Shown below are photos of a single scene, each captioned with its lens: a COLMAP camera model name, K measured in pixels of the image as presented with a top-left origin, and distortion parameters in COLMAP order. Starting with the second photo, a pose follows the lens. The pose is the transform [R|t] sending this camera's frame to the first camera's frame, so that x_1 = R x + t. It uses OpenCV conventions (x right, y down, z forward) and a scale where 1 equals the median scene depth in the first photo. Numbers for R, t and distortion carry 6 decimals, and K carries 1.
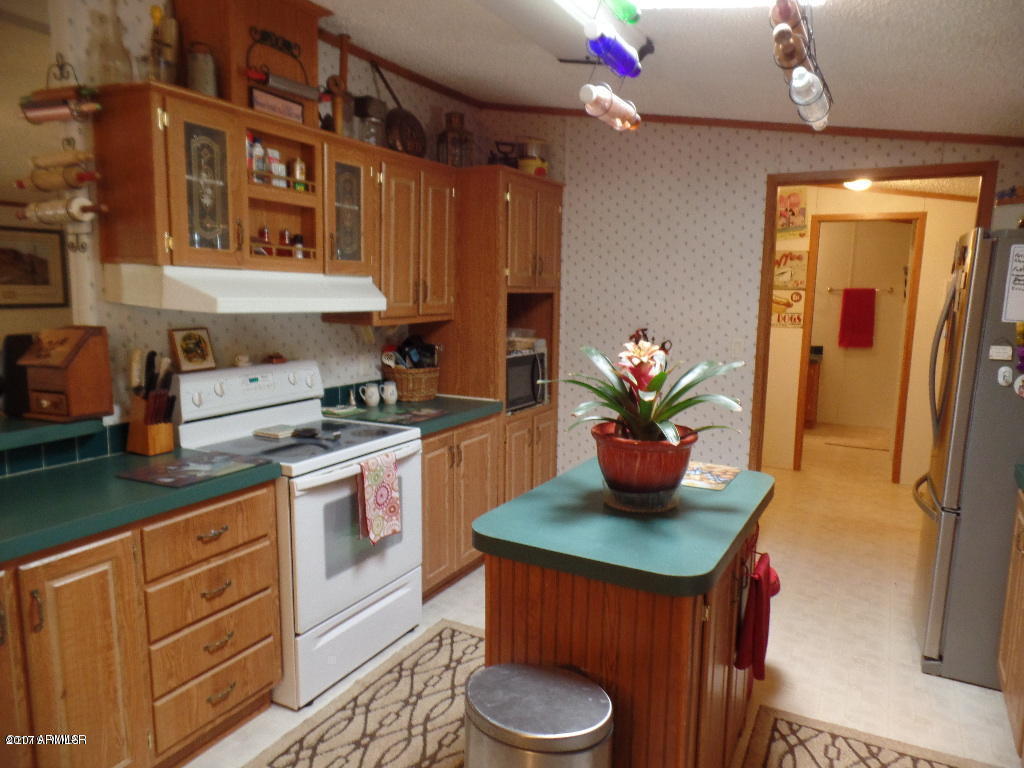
lens RADIAL K [[704.9, 0, 512.1], [0, 704.9, 389.0], [0, 0, 1]] dist [0.002008, 0.003401]
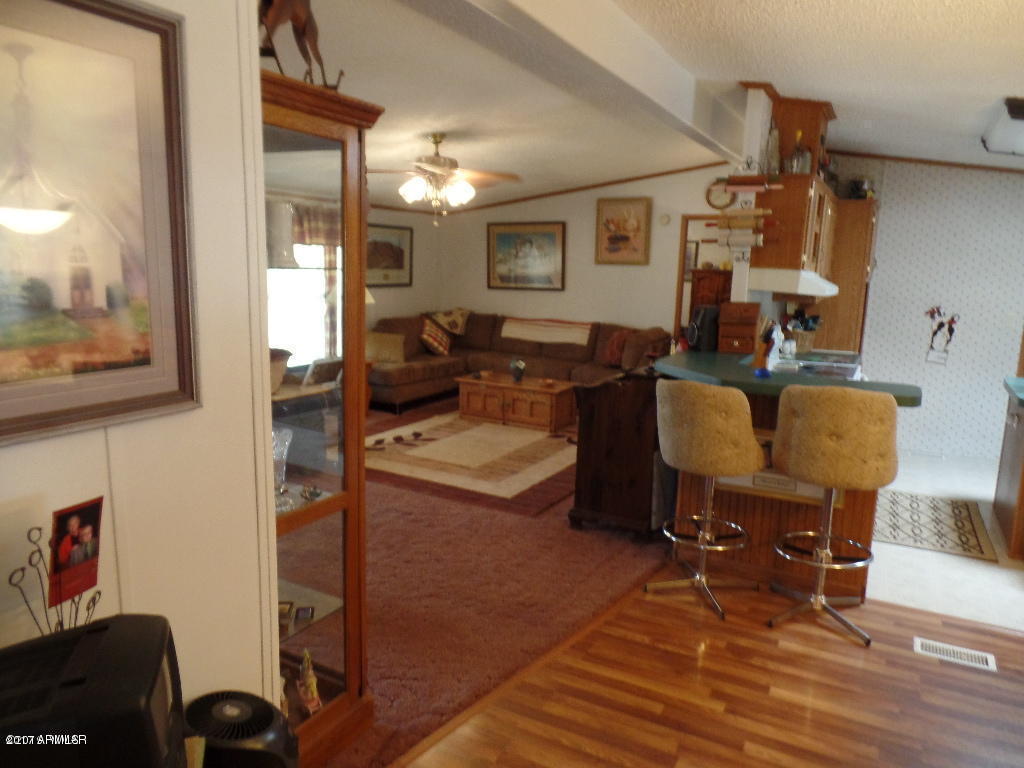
lens RADIAL K [[704.9, 0, 510.8], [0, 704.9, 388.1], [0, 0, 1]] dist [0.002008, 0.003401]
pose [[0.999877, 0.010414, -0.011720, -0.668960], [-0.010037, 0.999446, 0.031721, 0.045514], [0.012044, -0.031599, 0.999428, -0.479841]]
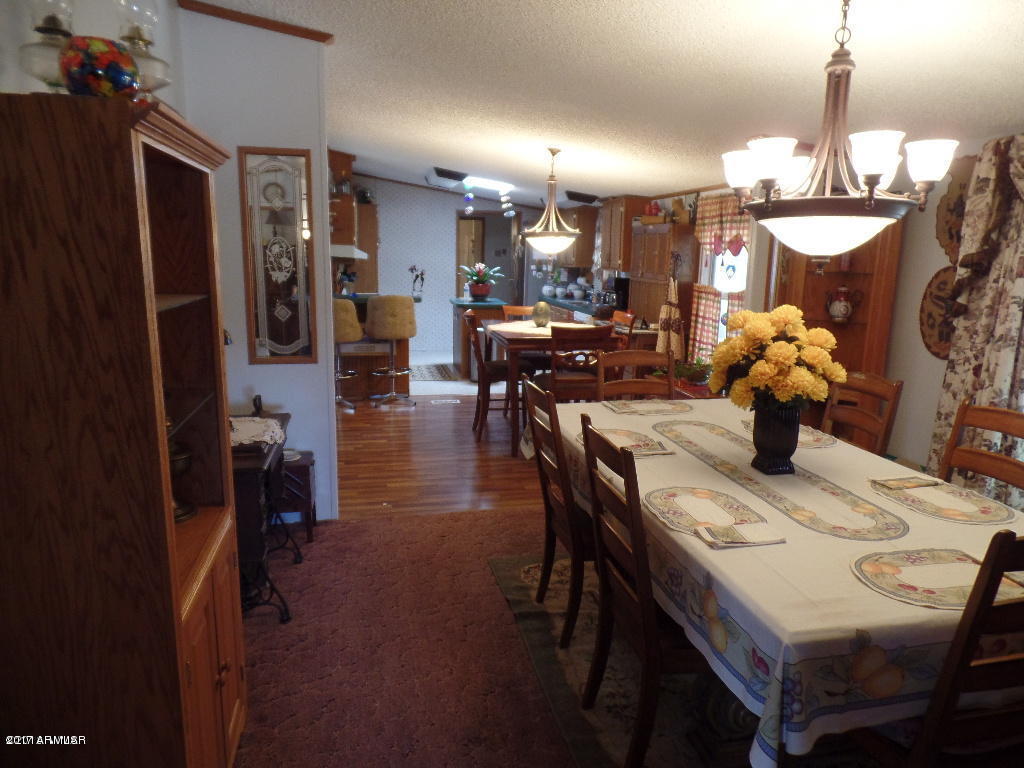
lens RADIAL K [[704.9, 0, 517.5], [0, 704.9, 384.8], [0, 0, 1]] dist [0.002008, 0.003401]
pose [[0.768696, -0.124742, 0.627333, -1.168162], [0.088382, 0.992105, 0.088976, 0.147872], [-0.633479, -0.012951, 0.773652, -1.214707]]
